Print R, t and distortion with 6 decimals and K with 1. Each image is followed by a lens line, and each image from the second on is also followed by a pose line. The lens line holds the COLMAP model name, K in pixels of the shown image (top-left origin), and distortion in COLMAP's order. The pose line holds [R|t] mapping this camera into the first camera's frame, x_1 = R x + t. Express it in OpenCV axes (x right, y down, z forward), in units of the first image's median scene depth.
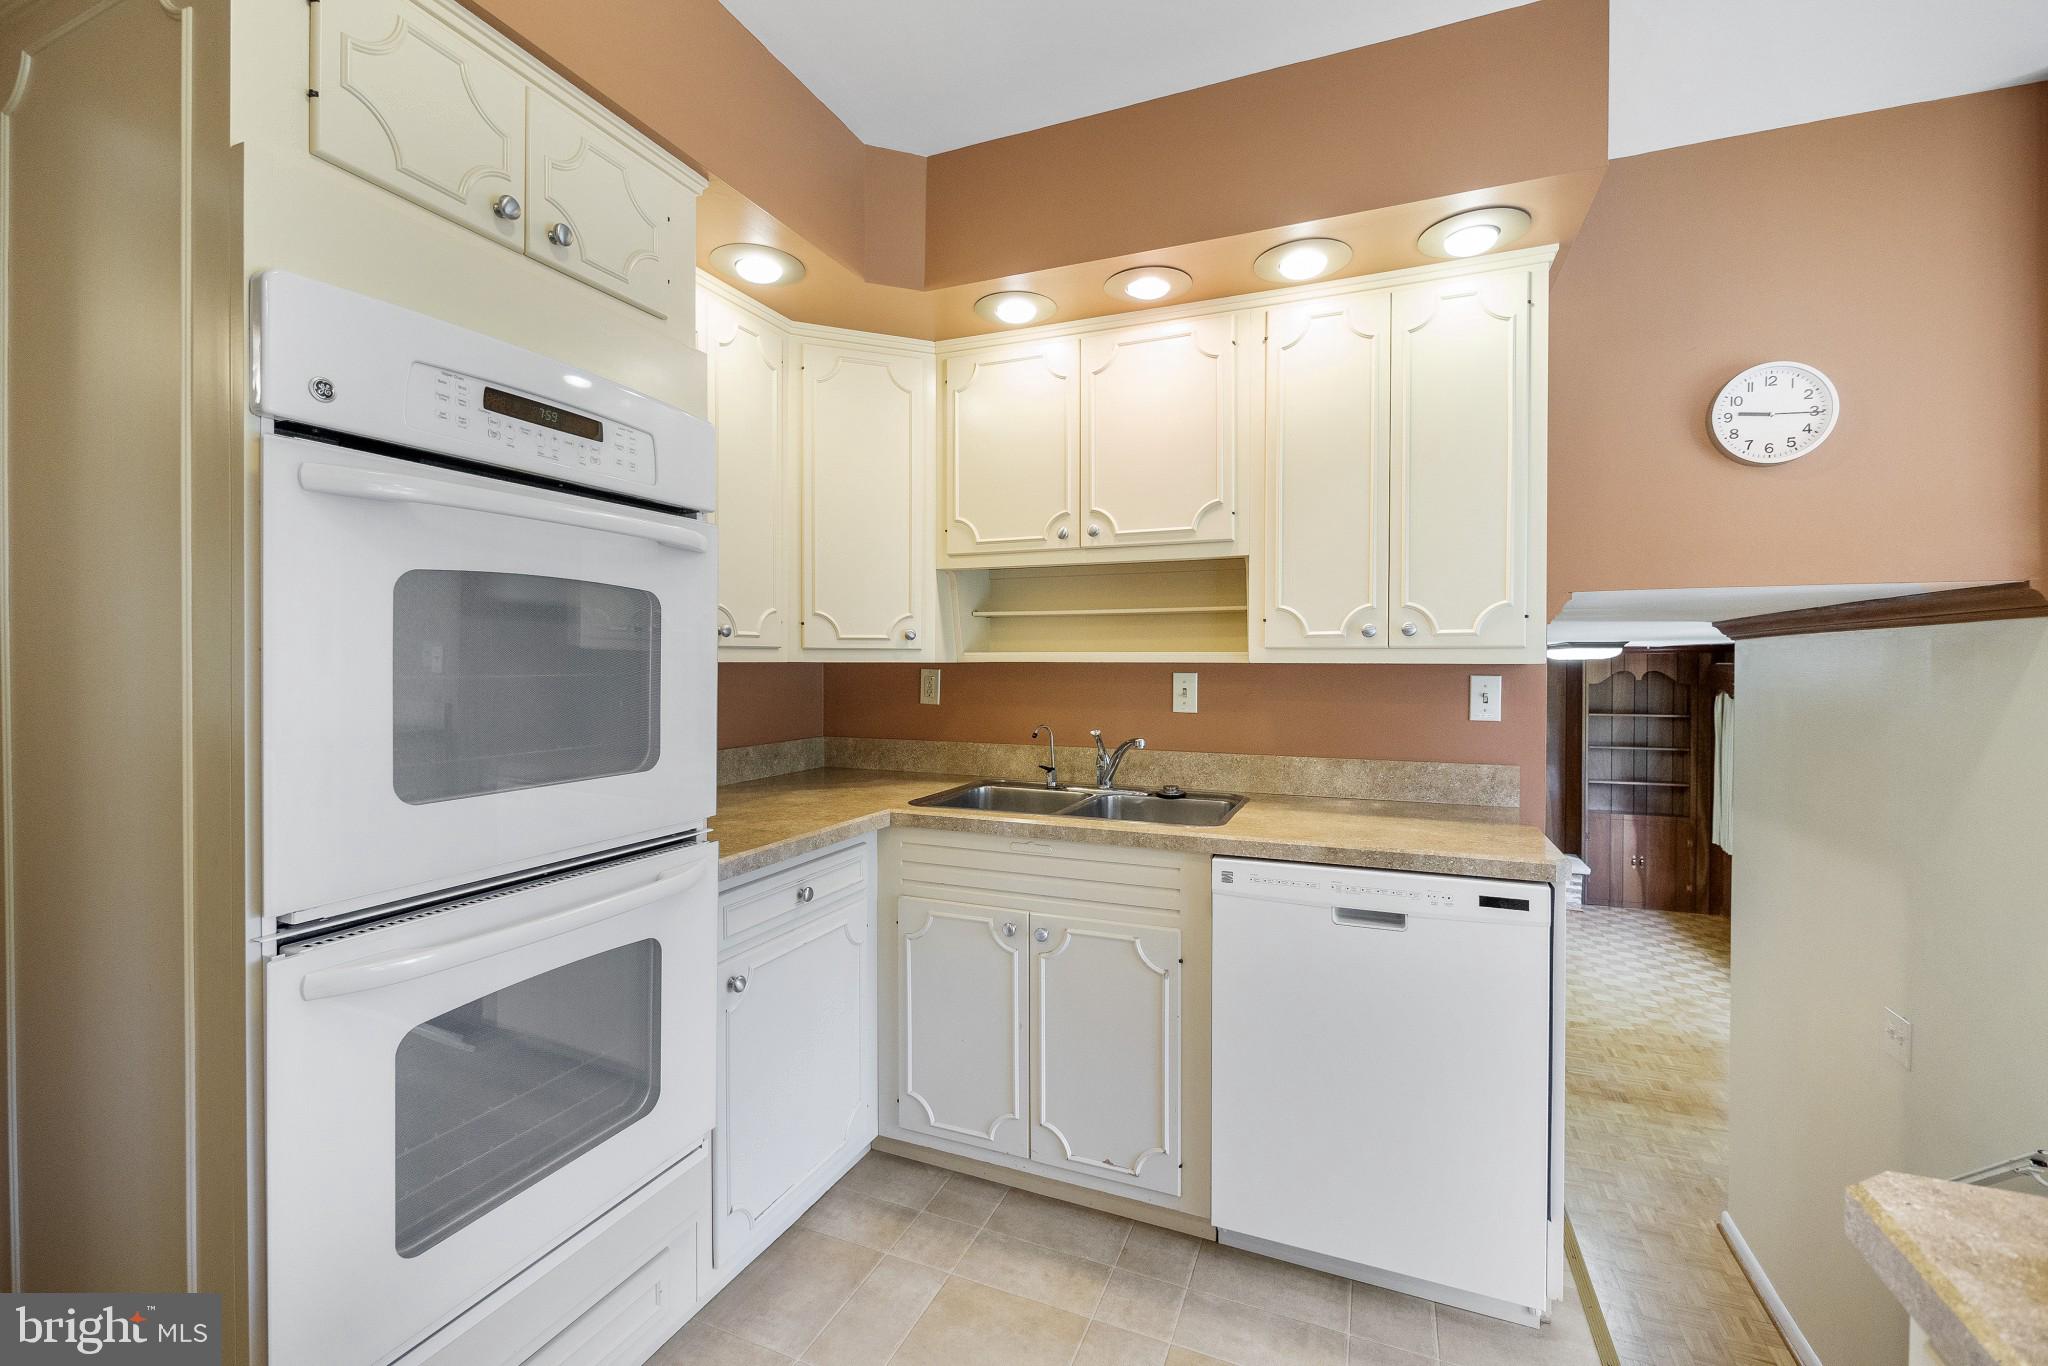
lens RADIAL K [[870.5, 0, 1018.6], [0, 870.5, 676.5], [0, 0, 1]] dist [-0.000665, 0.000030]
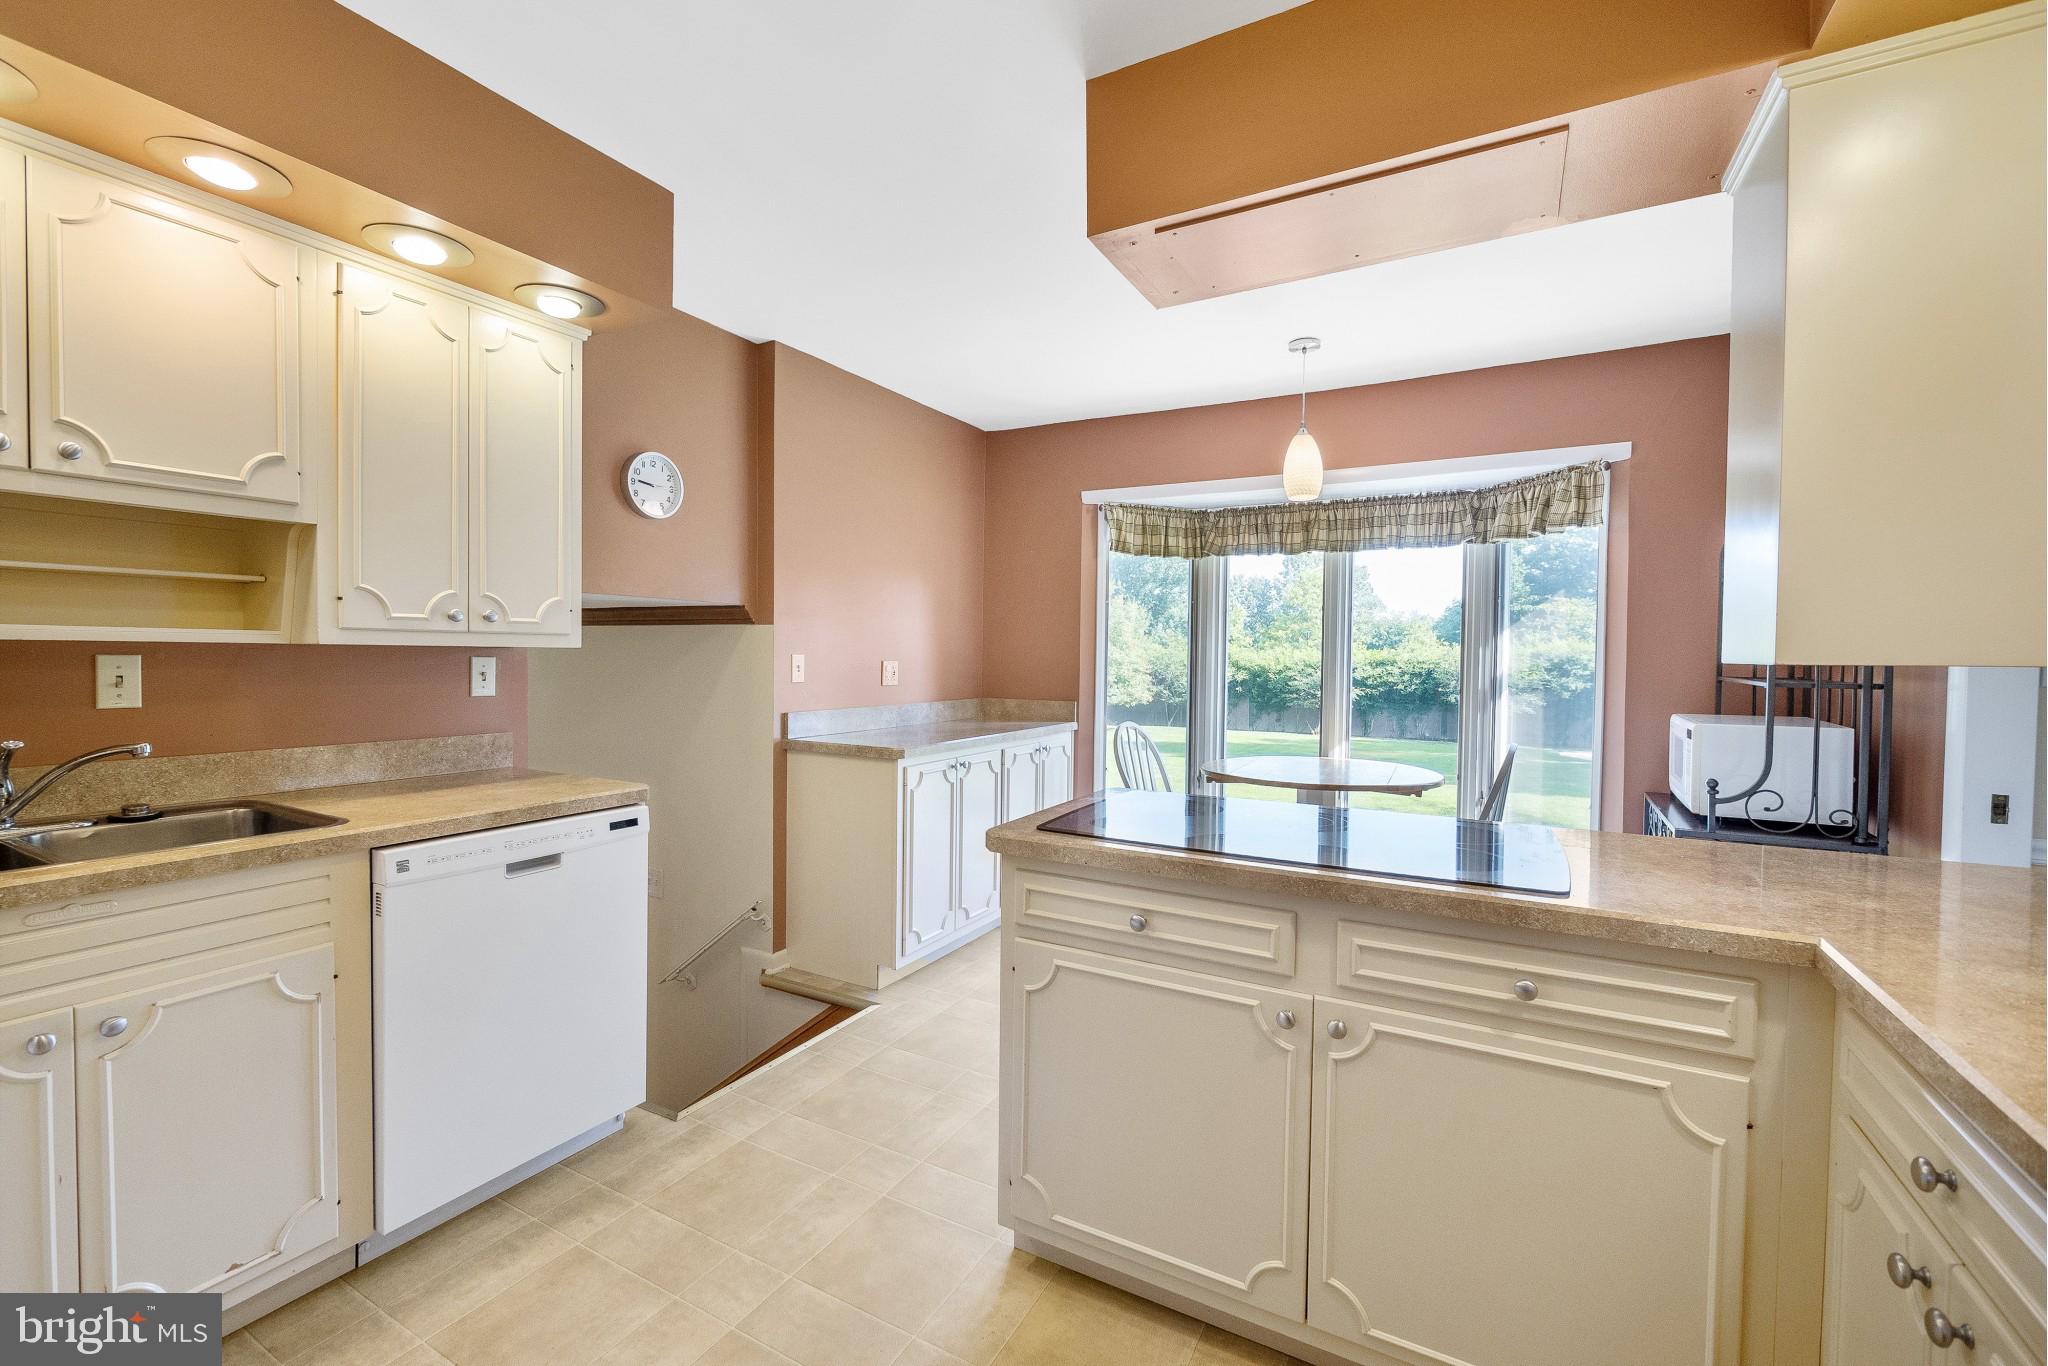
lens RADIAL K [[870.5, 0, 1015.4], [0, 870.5, 675.5], [0, 0, 1]] dist [-0.000665, 0.000030]
pose [[0.107770, -0.026285, 0.993828, -0.591887], [0.001250, 0.999653, 0.026304, -0.006322], [-0.994175, -0.001593, 0.107766, 0.196216]]
